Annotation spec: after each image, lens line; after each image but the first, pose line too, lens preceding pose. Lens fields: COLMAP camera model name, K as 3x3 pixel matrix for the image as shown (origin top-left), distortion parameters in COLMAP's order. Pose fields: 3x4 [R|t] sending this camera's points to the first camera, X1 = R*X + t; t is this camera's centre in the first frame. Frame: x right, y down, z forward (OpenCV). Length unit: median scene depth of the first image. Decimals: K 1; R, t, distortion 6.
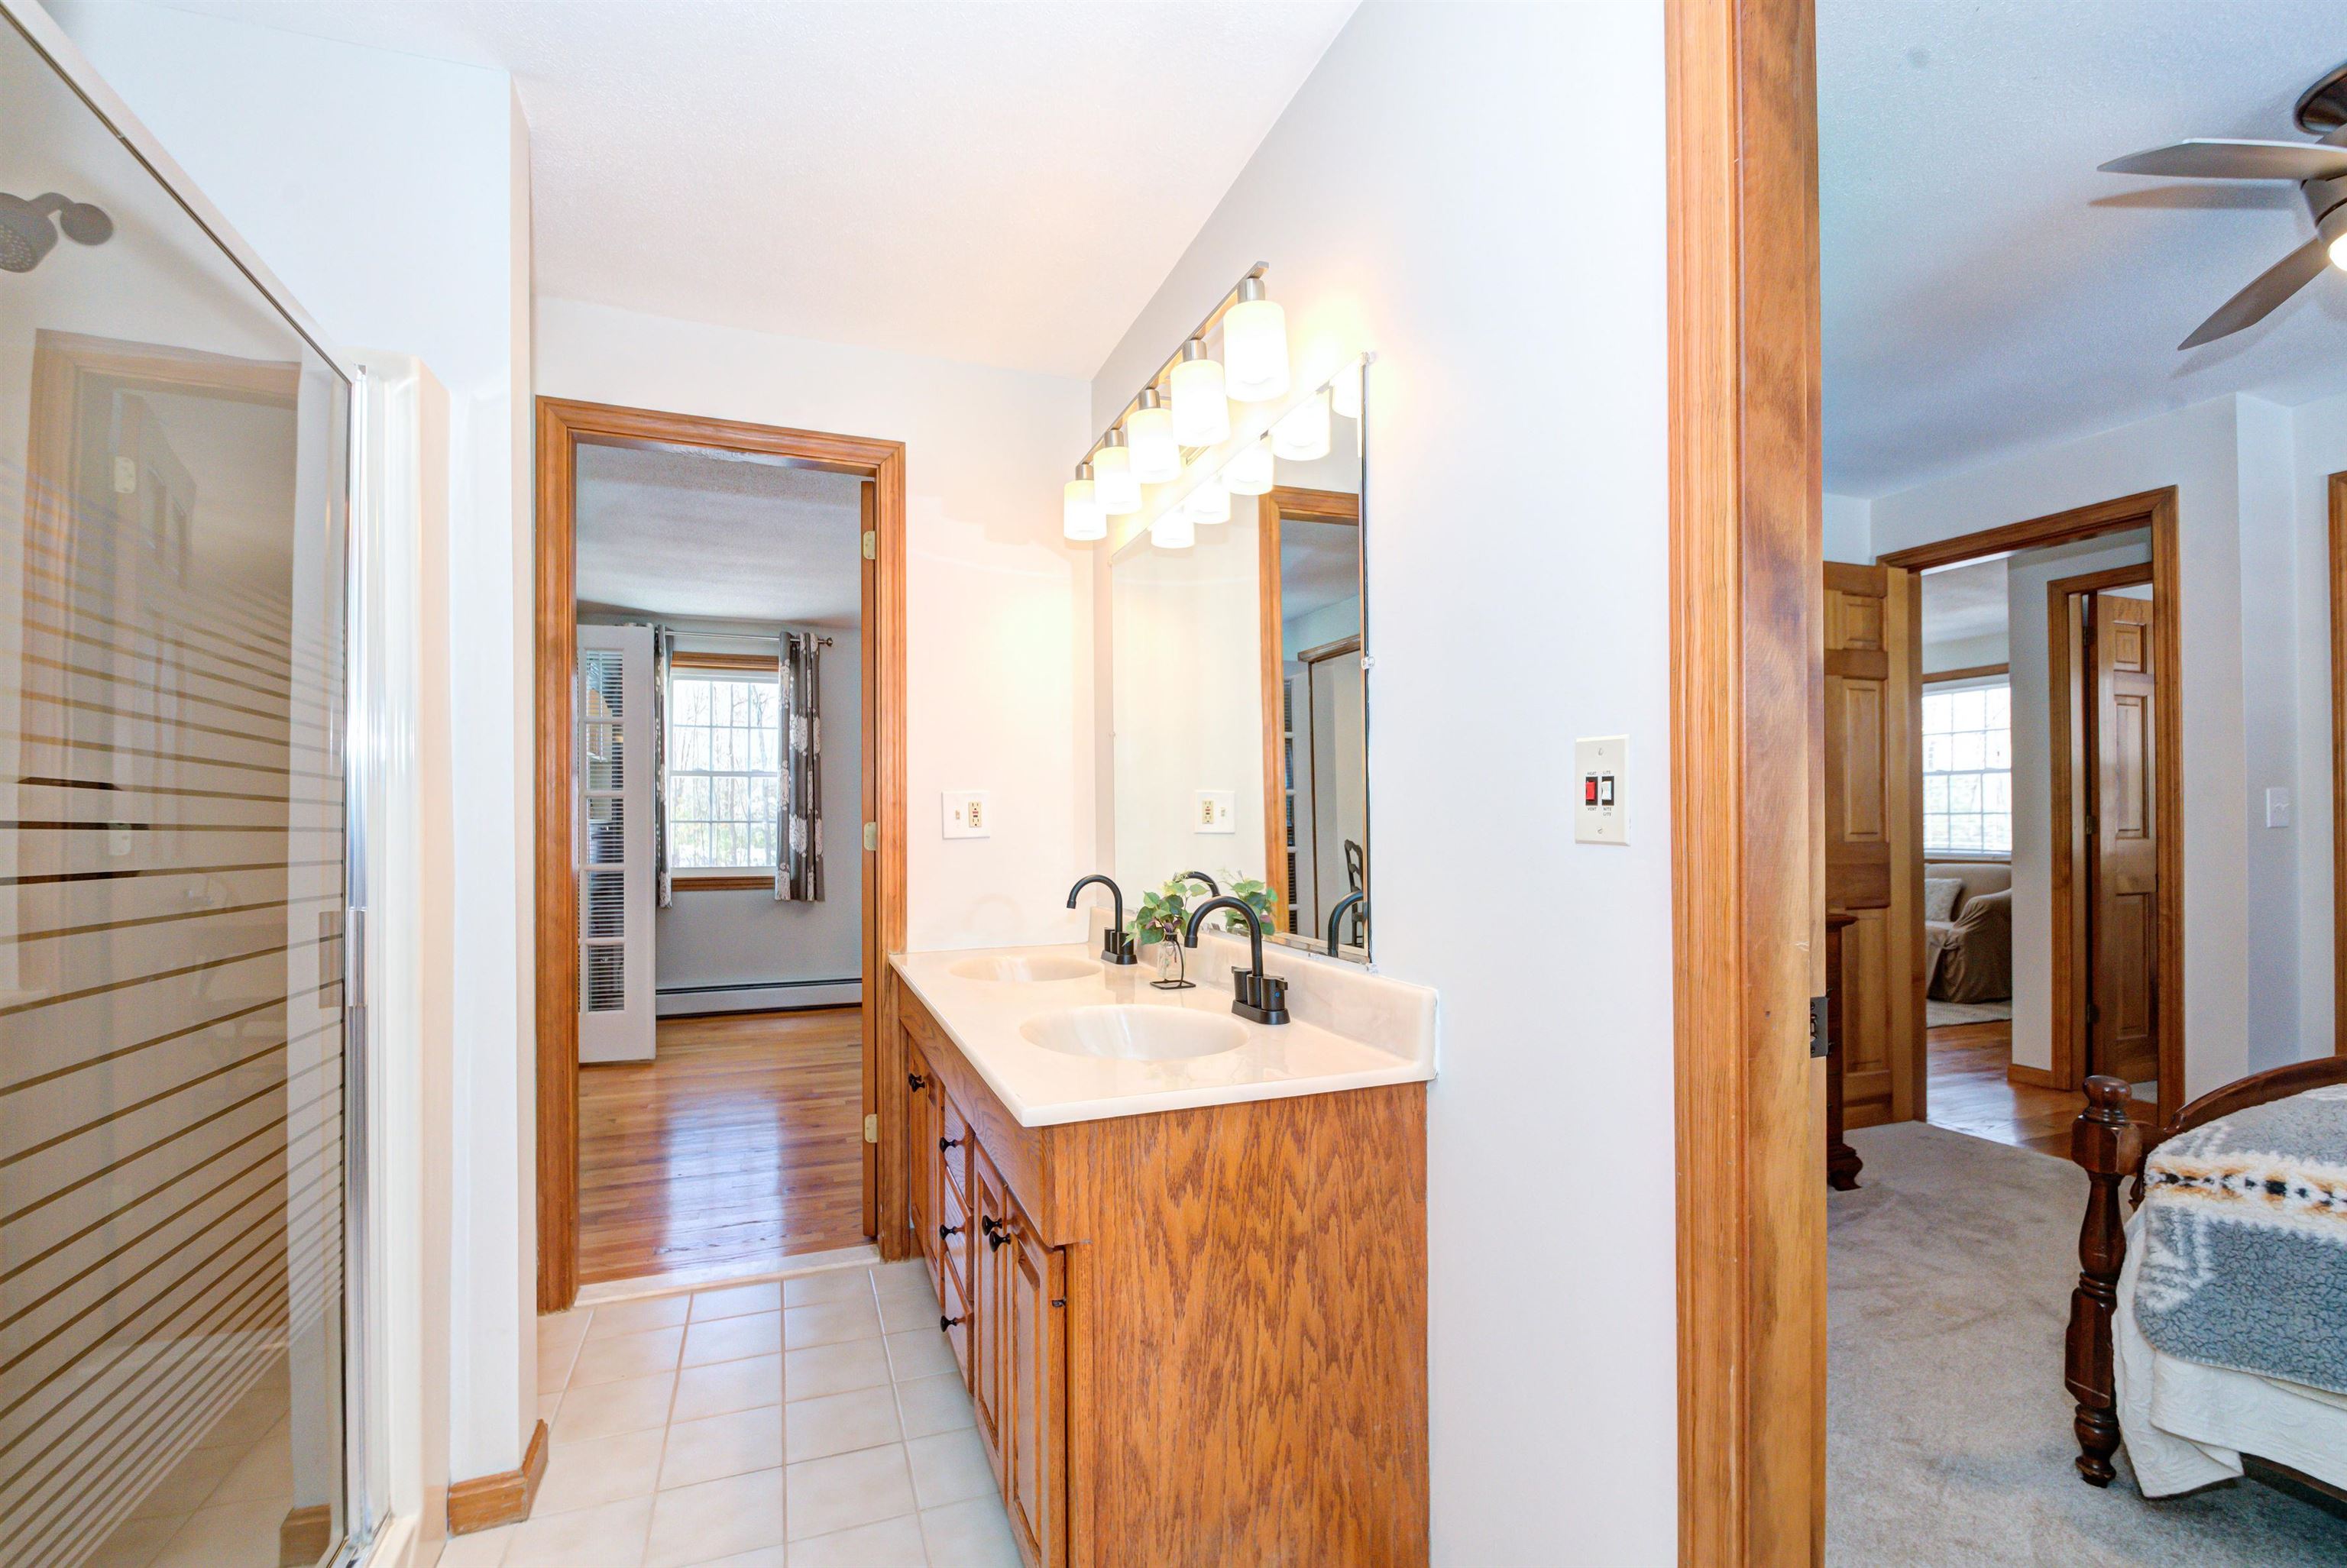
lens RADIAL K [[1035.0, 0, 1175.3], [0, 1035.0, 810.8], [0, 0, 1]] dist [-0.001656, -0.005252]
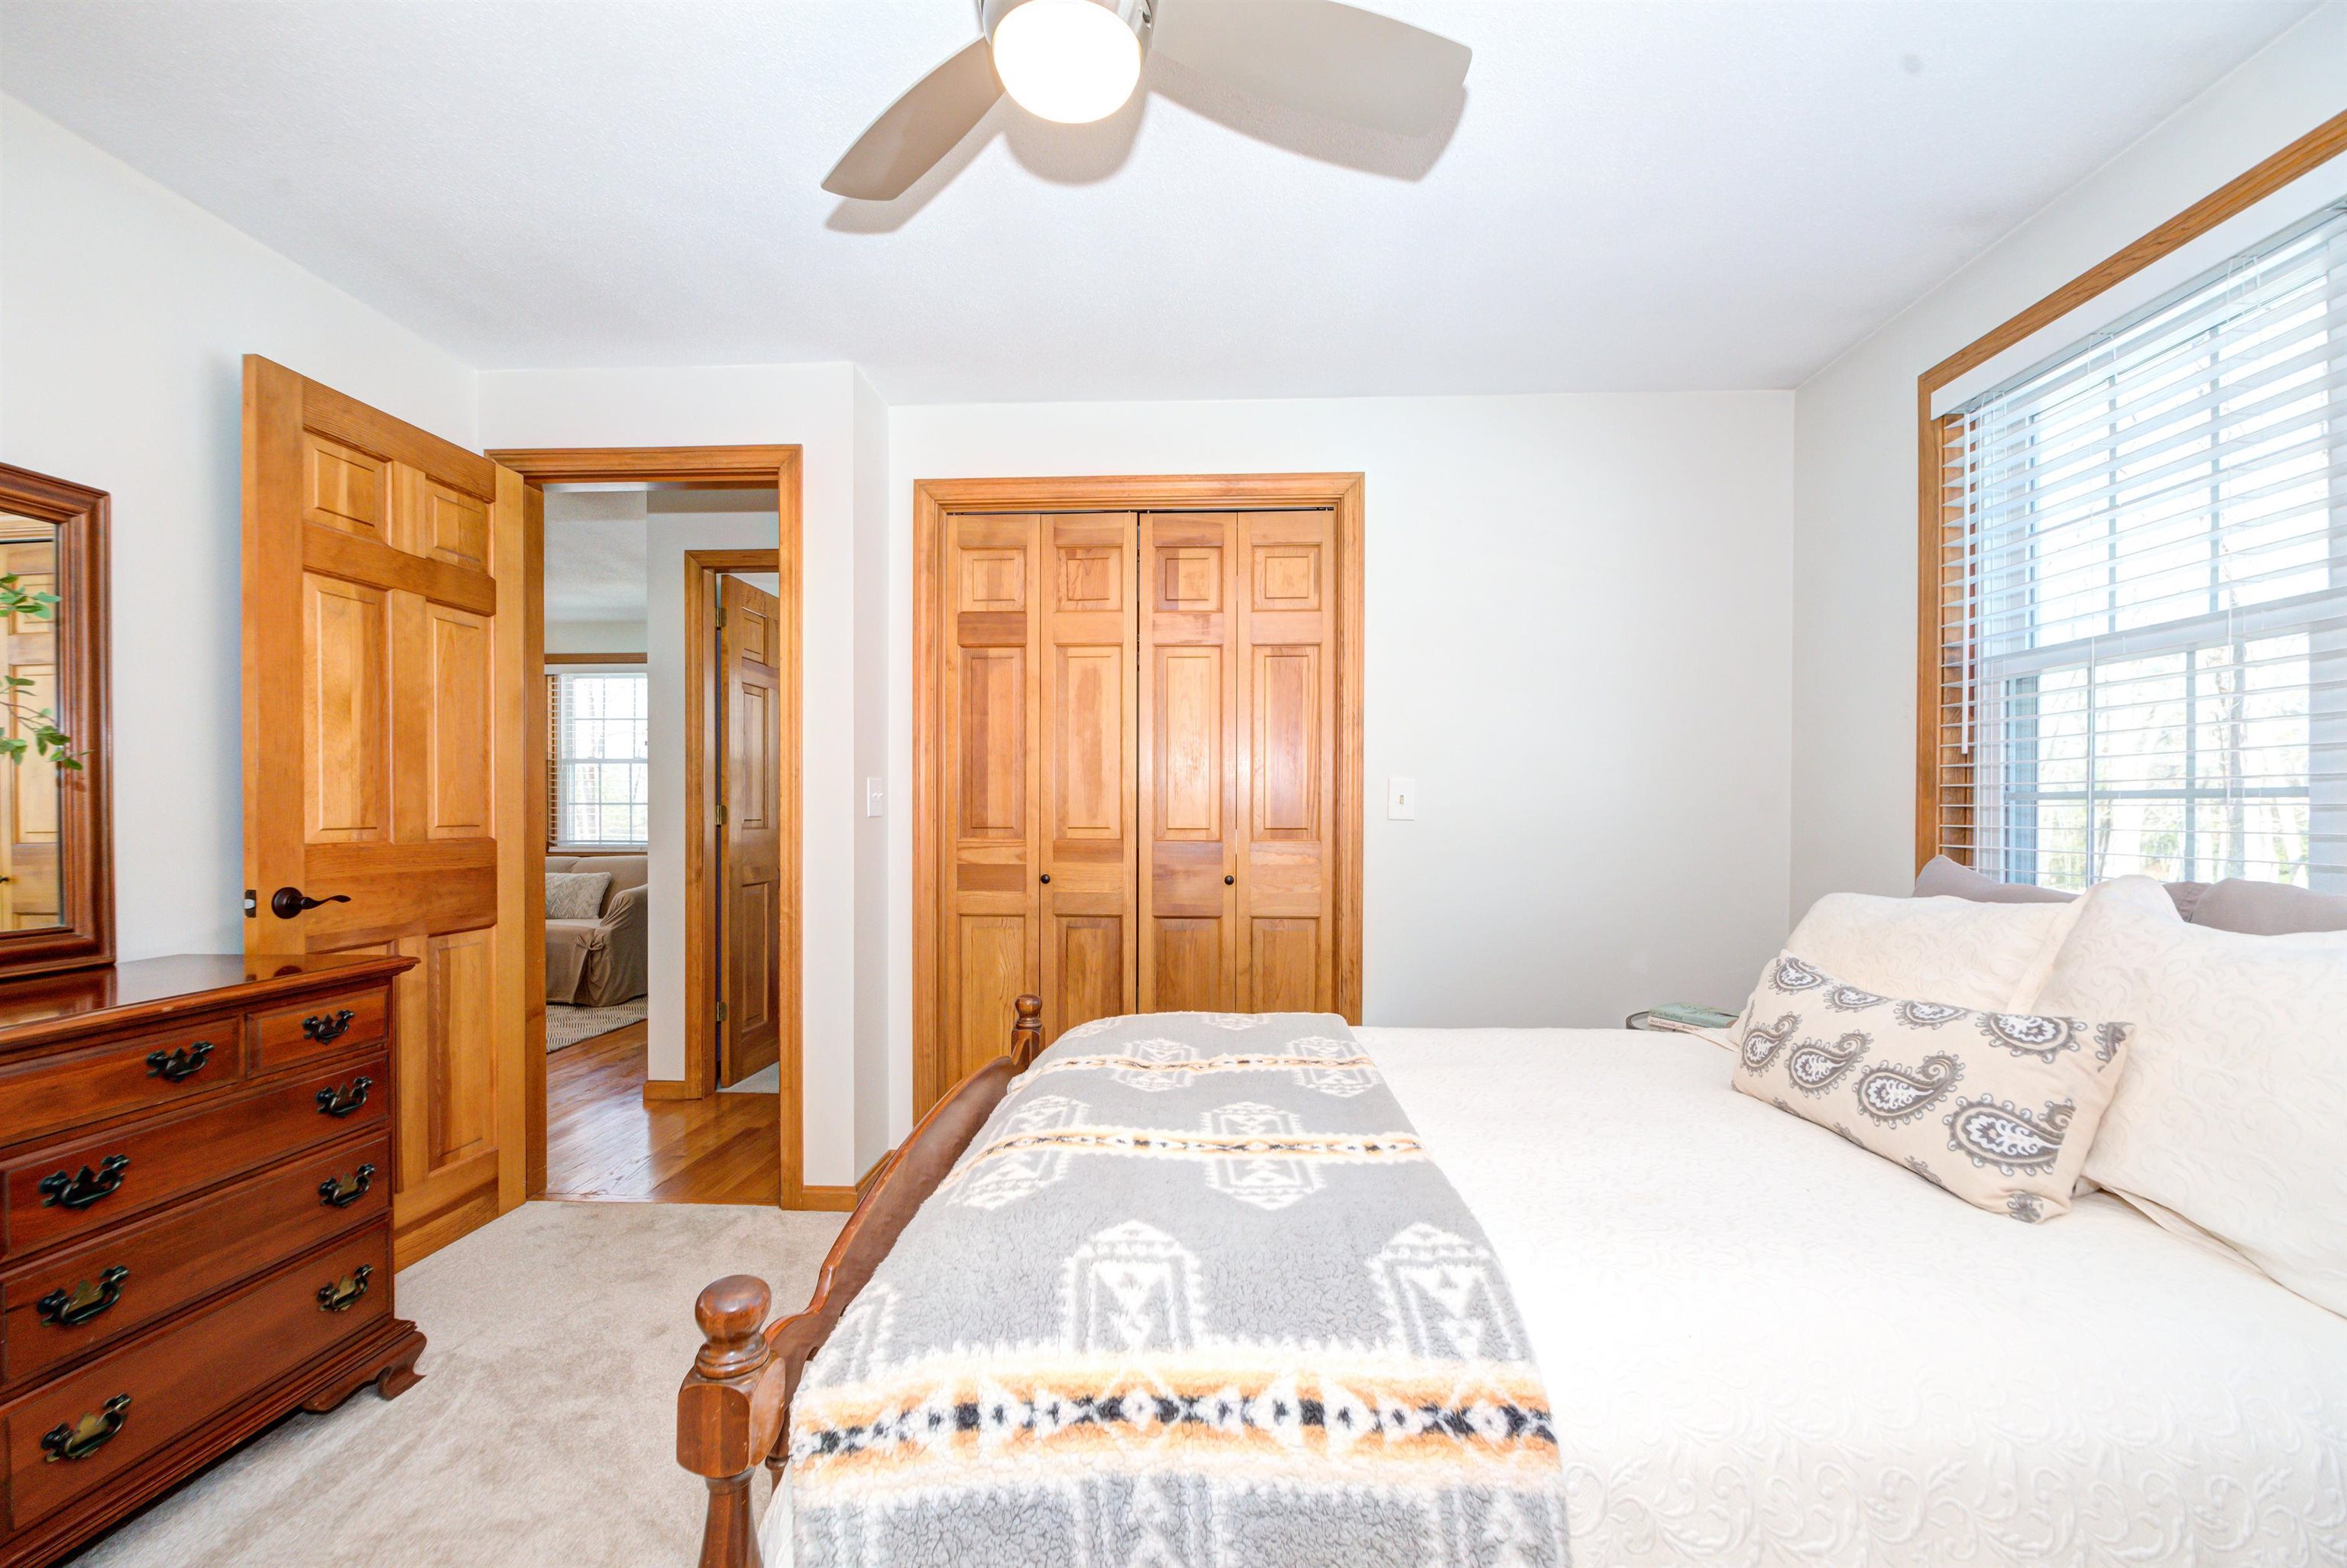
lens RADIAL K [[999.2, 0, 1146.4], [0, 999.2, 815.5], [0, 0, 1]] dist [0.002372, -0.007939]
pose [[0.429903, -0.000619, 0.902875, 0.246433], [-0.010701, 0.999926, 0.005781, 0.005207], [-0.902812, -0.012147, 0.429865, 0.273756]]
